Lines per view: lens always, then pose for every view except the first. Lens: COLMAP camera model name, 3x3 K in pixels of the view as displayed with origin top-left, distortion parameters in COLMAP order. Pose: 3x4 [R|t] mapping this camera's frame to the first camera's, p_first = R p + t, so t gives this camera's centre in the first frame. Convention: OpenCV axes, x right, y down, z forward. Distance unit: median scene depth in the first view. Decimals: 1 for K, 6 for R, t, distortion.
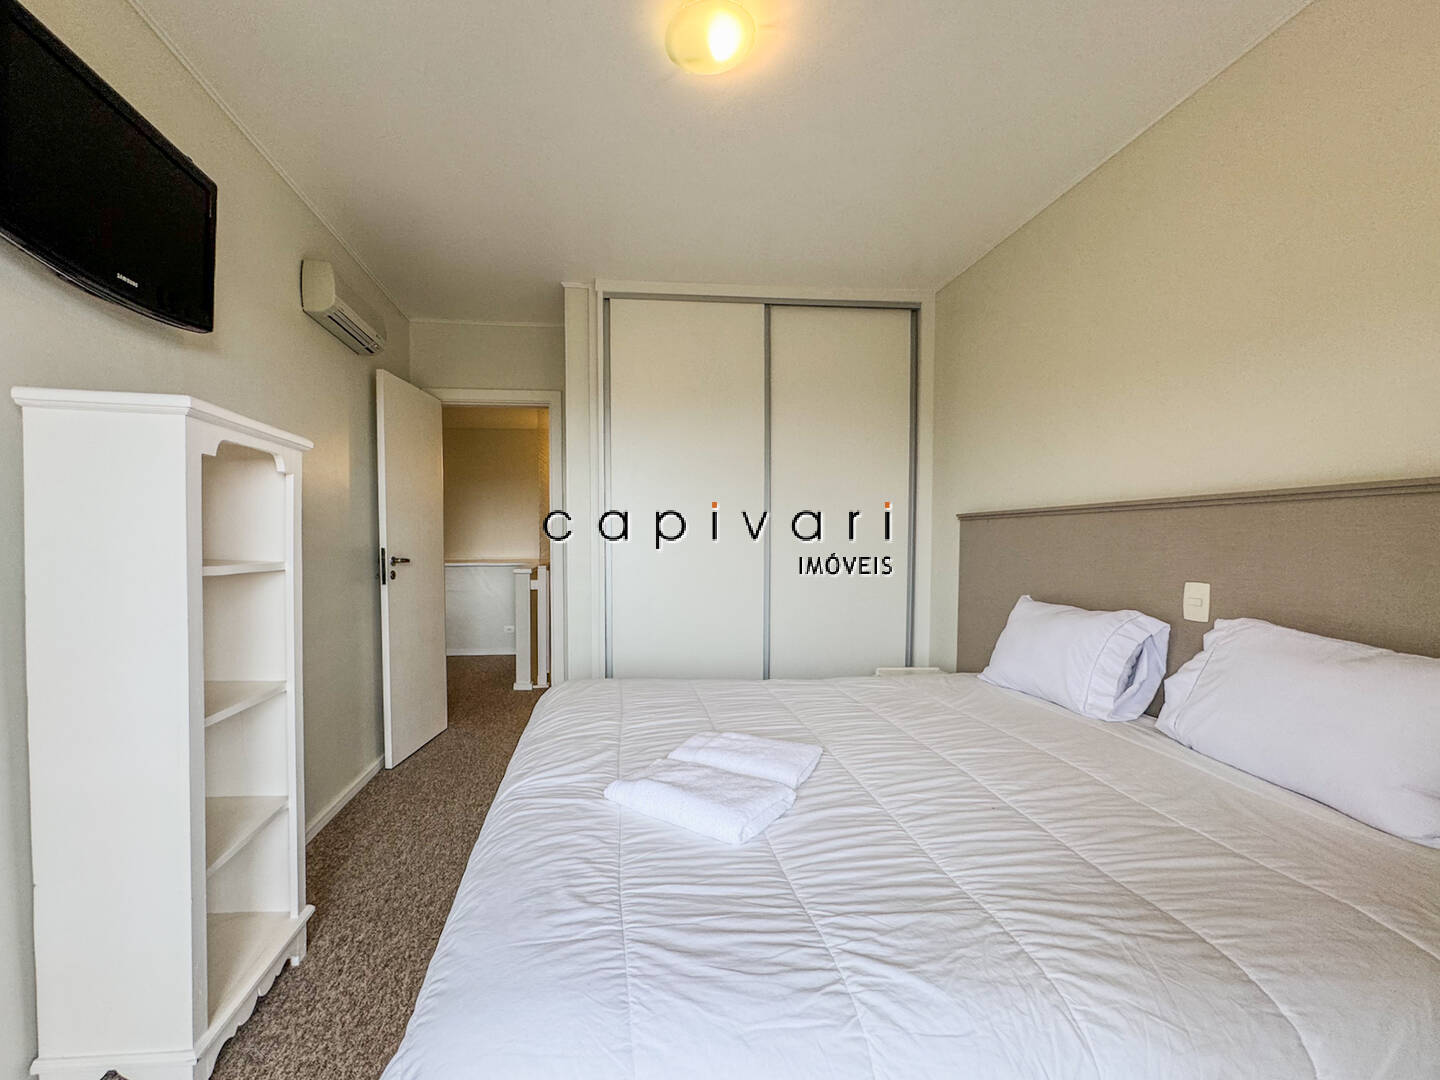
lens RADIAL K [[580.8, 0, 719.8], [0, 580.8, 558.7], [0, 0, 1]] dist [-0.000218, -0.000001]
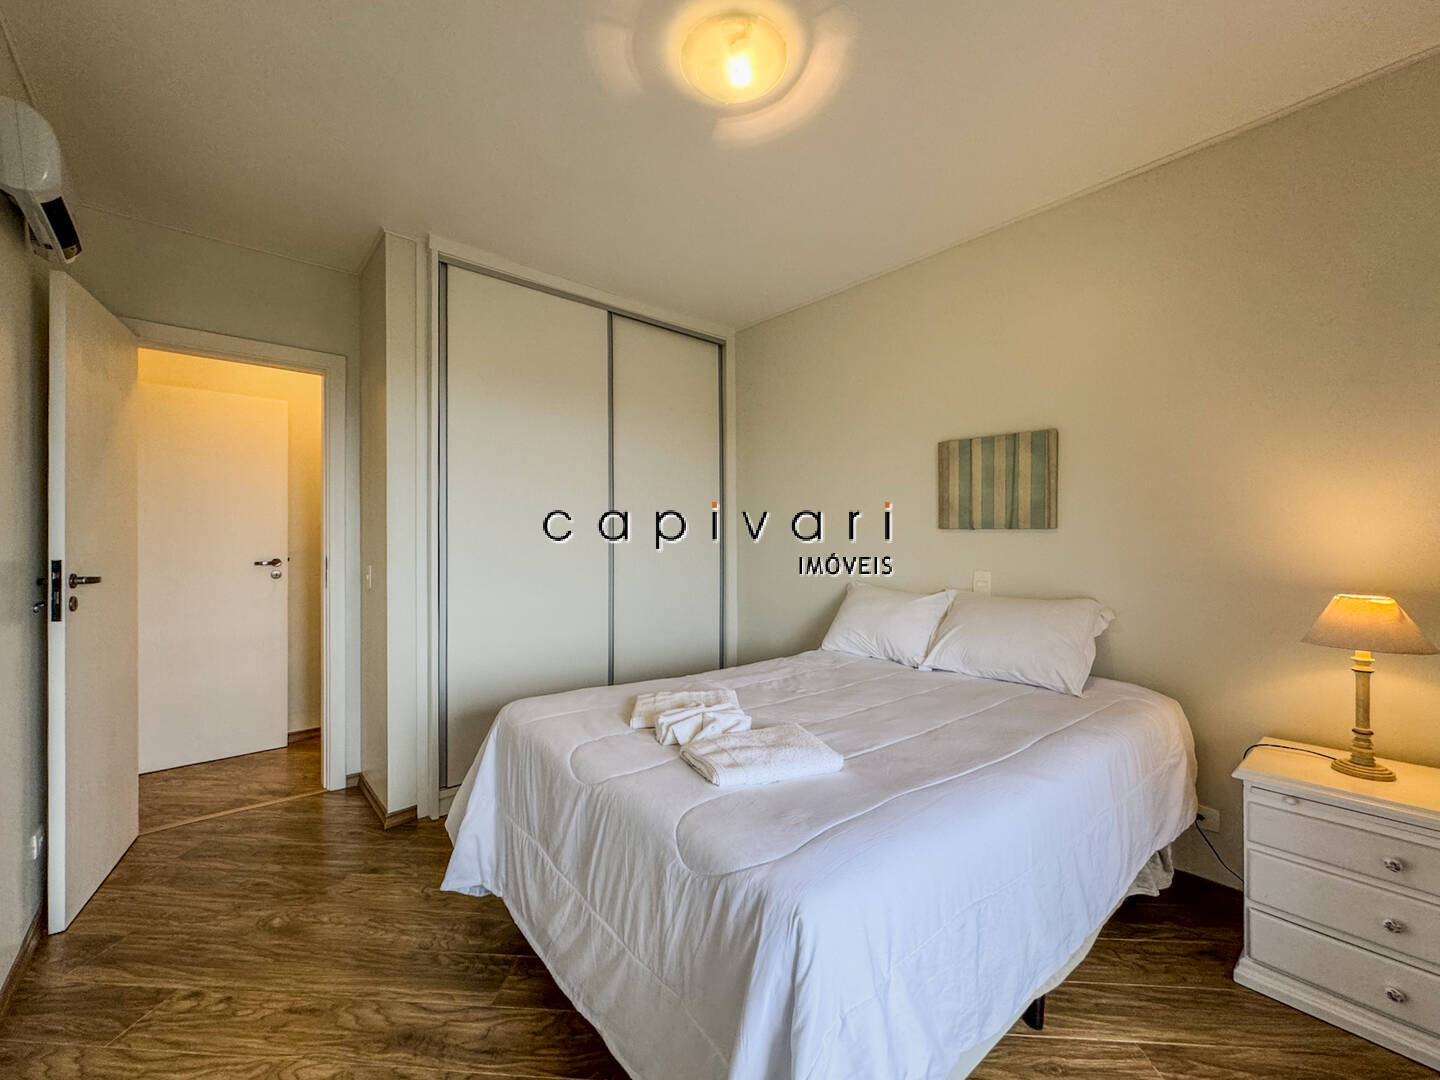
lens RADIAL K [[581.8, 0, 720.0], [0, 581.8, 540.0], [0, 0, 1]] dist [0.000434, 0.000086]
pose [[0.803107, -0.003124, 0.595826, -0.378943], [0.032884, 0.998695, -0.039086, 0.007237], [-0.594927, 0.050983, 0.802162, 0.089371]]
